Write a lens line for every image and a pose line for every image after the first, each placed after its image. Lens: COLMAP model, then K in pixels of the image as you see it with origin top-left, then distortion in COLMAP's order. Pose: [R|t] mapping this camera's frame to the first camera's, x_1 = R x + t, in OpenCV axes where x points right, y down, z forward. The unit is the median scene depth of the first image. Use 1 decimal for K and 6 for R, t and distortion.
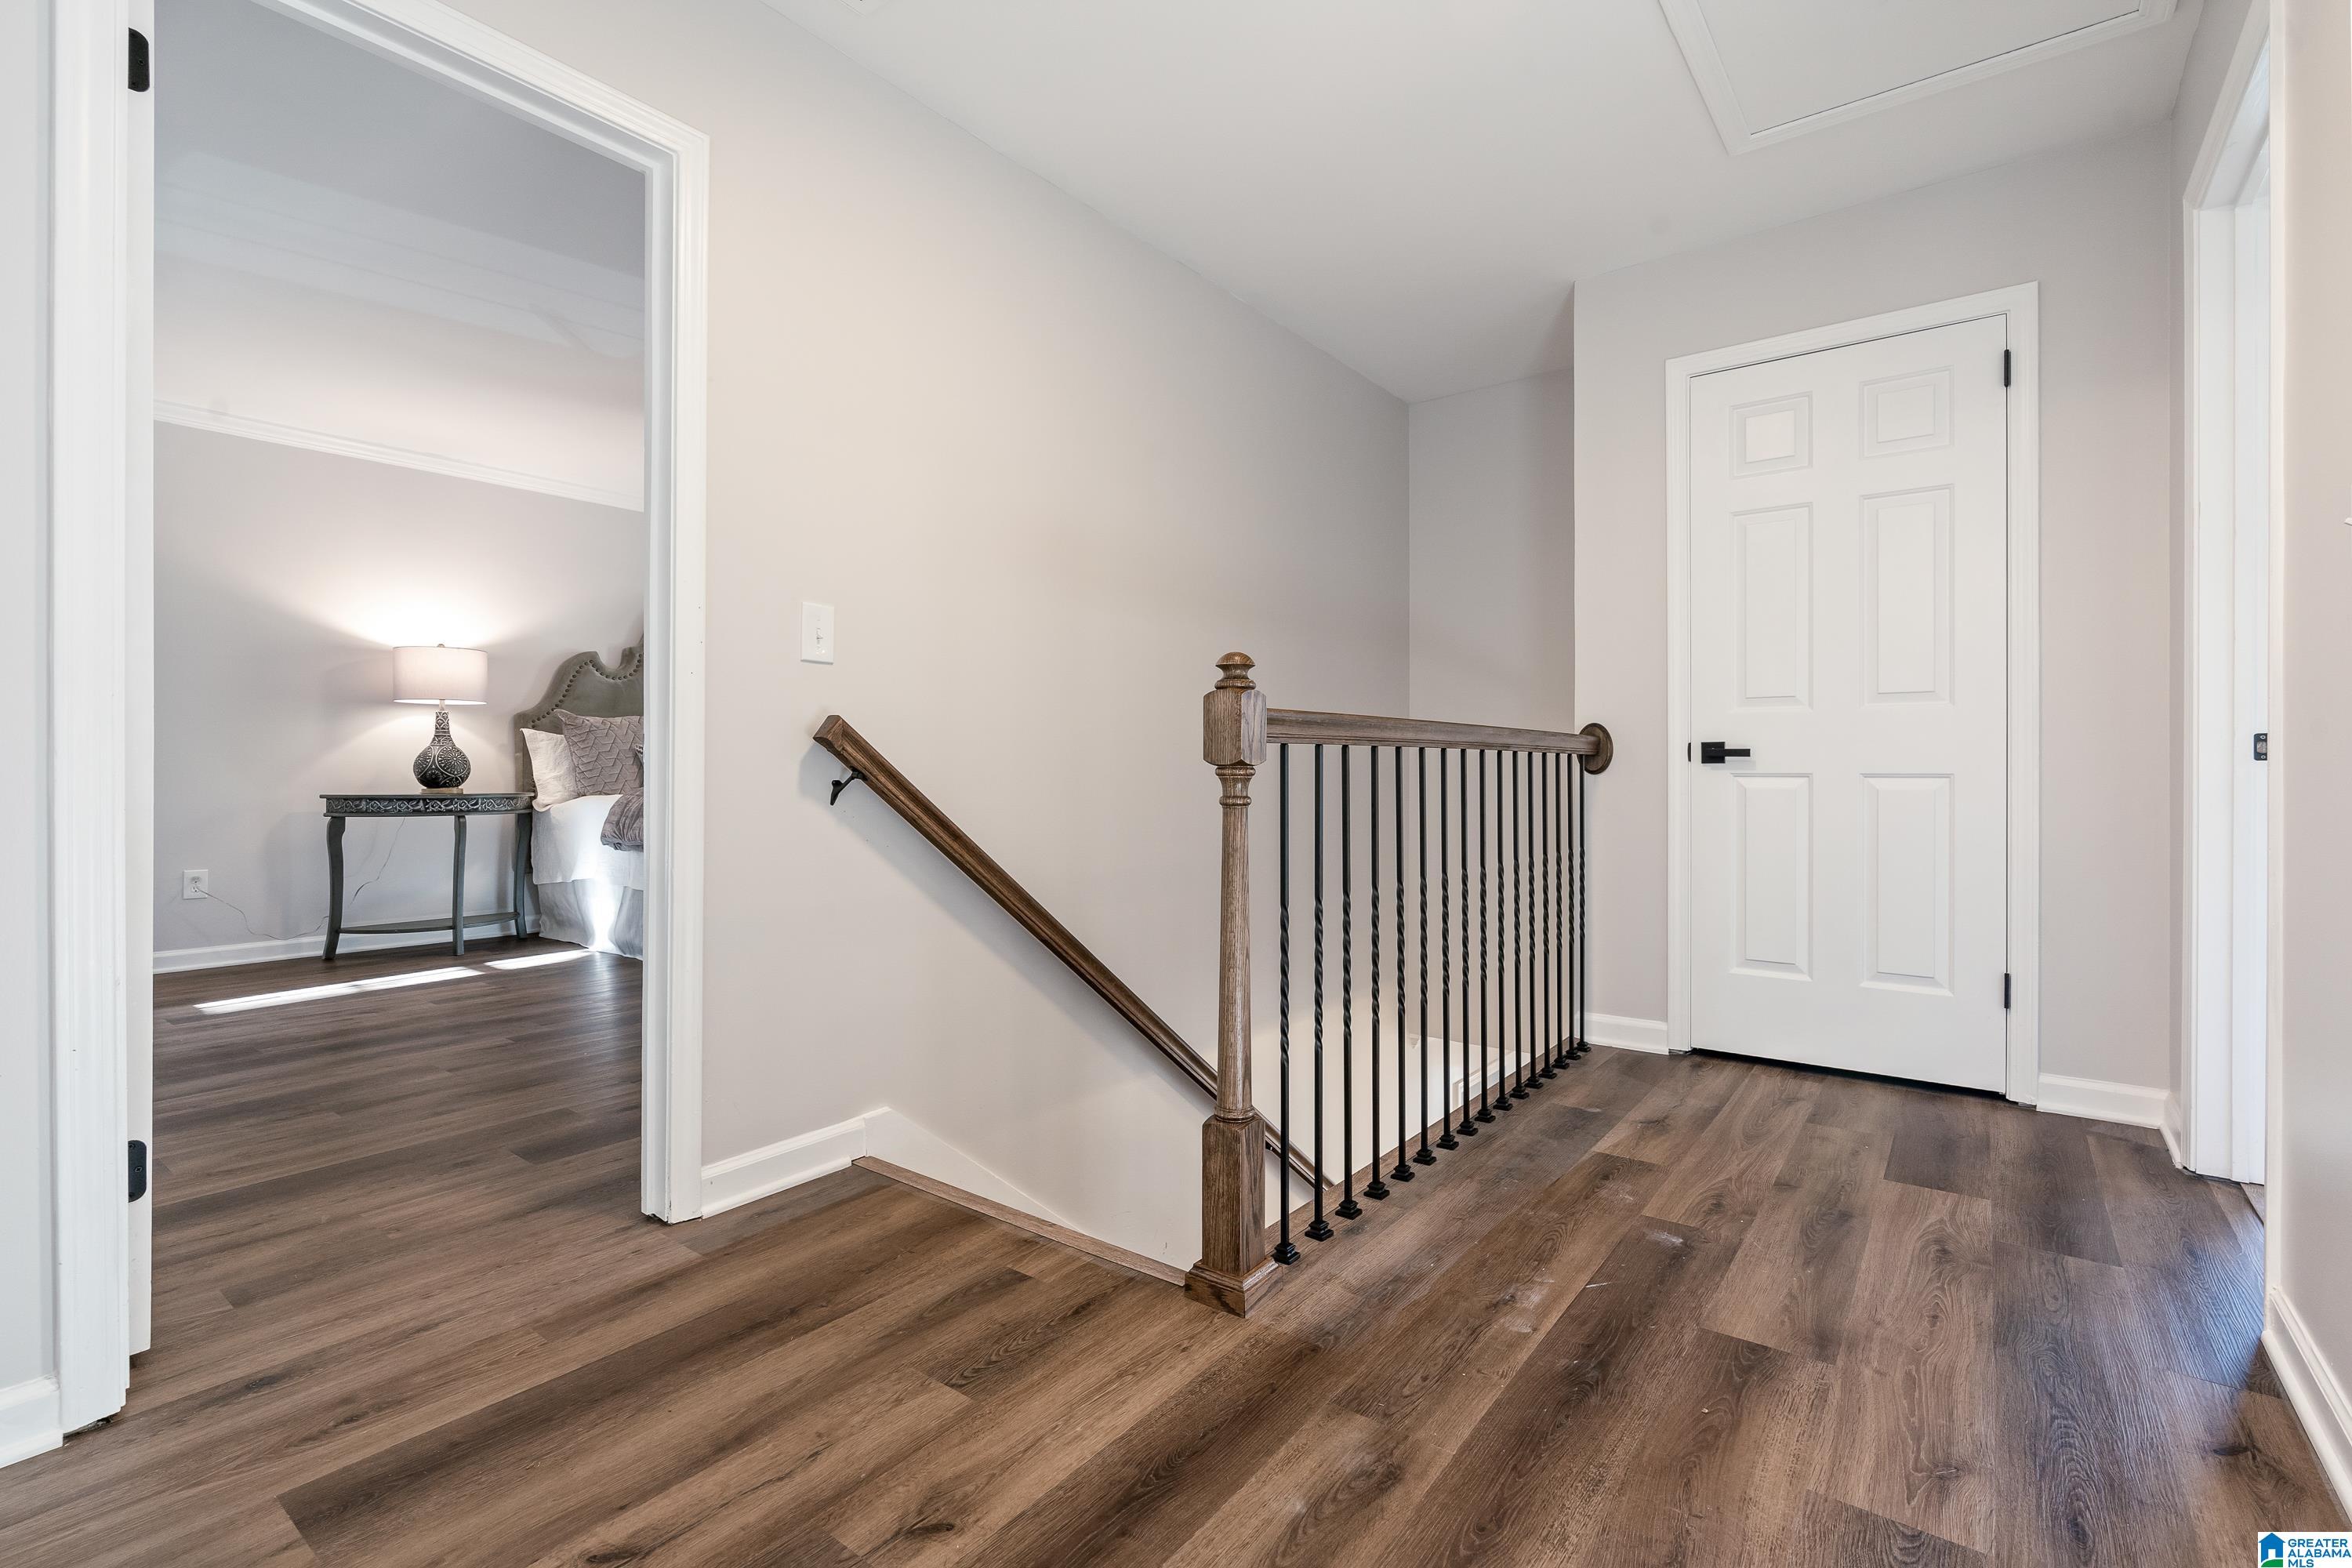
lens RADIAL K [[1082.8, 0, 1131.6], [0, 1082.8, 755.5], [0, 0, 1]] dist [-0.001082, -0.000121]
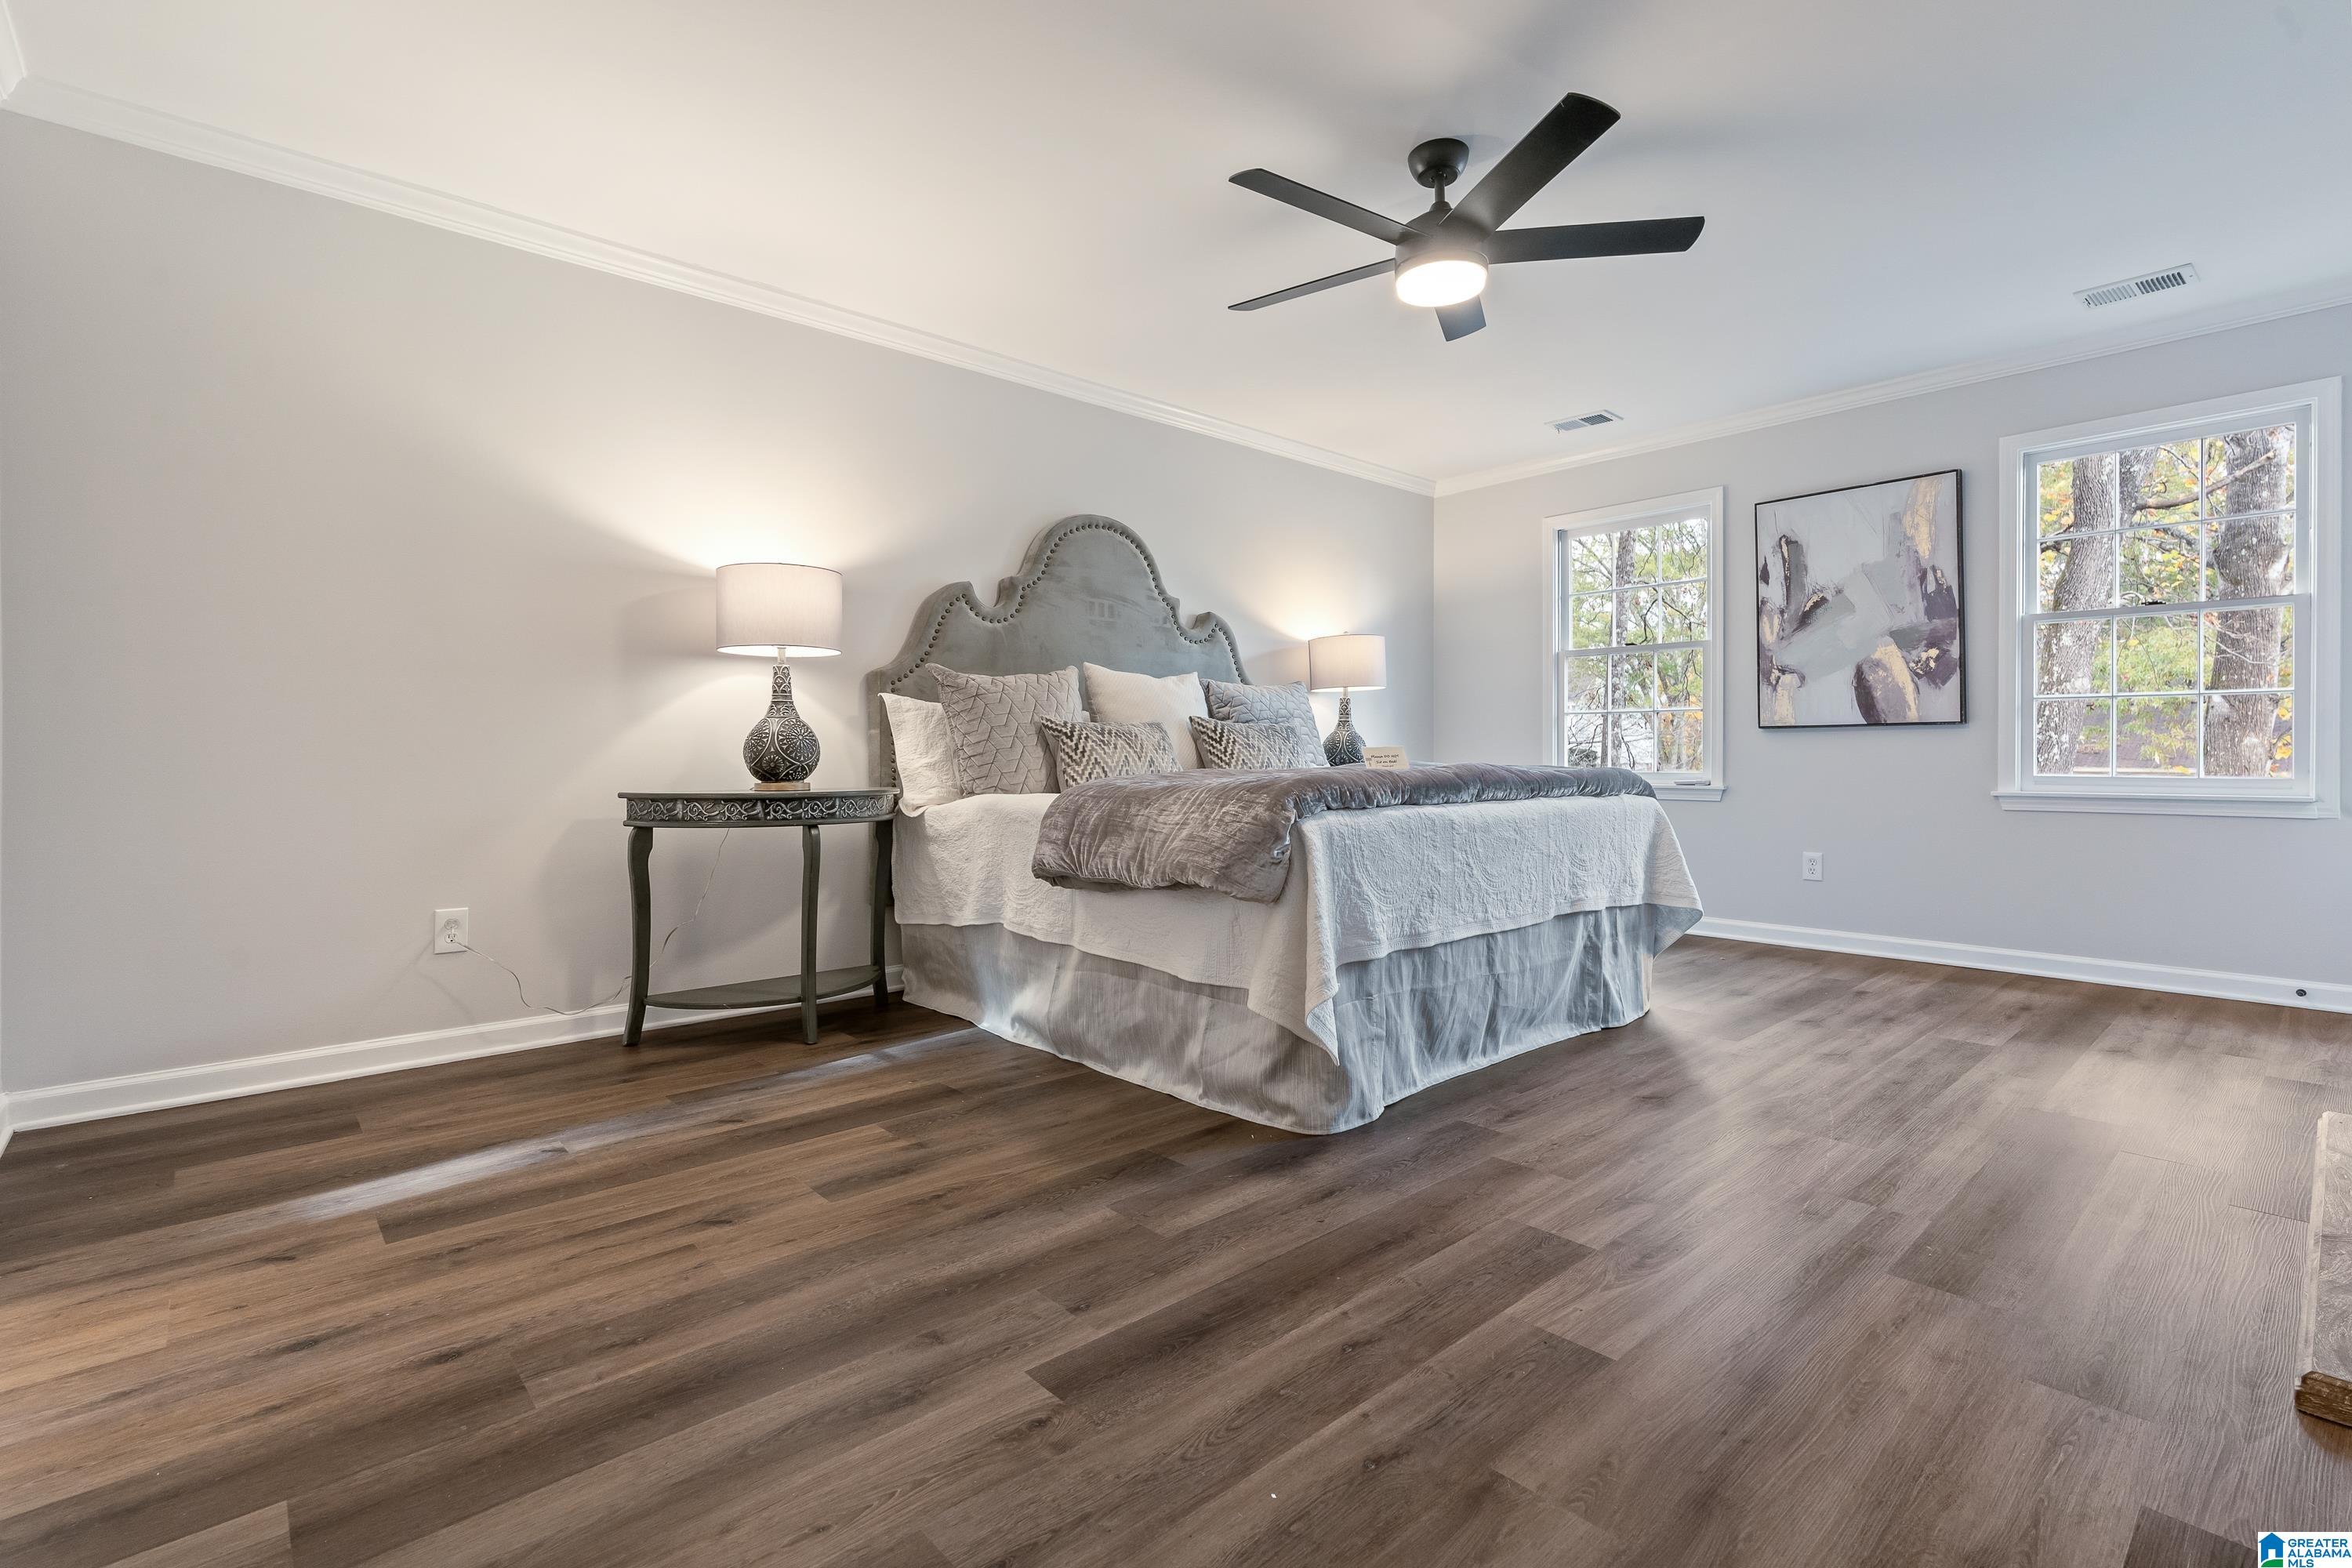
lens RADIAL K [[1082.8, 0, 1125.2], [0, 1082.8, 742.7], [0, 0, 1]] dist [-0.001082, -0.000121]
pose [[0.983307, -0.003805, -0.181914, -0.310066], [0.004846, 0.999974, 0.005279, 0.003396], [0.181890, -0.006073, 0.983300, 0.387472]]
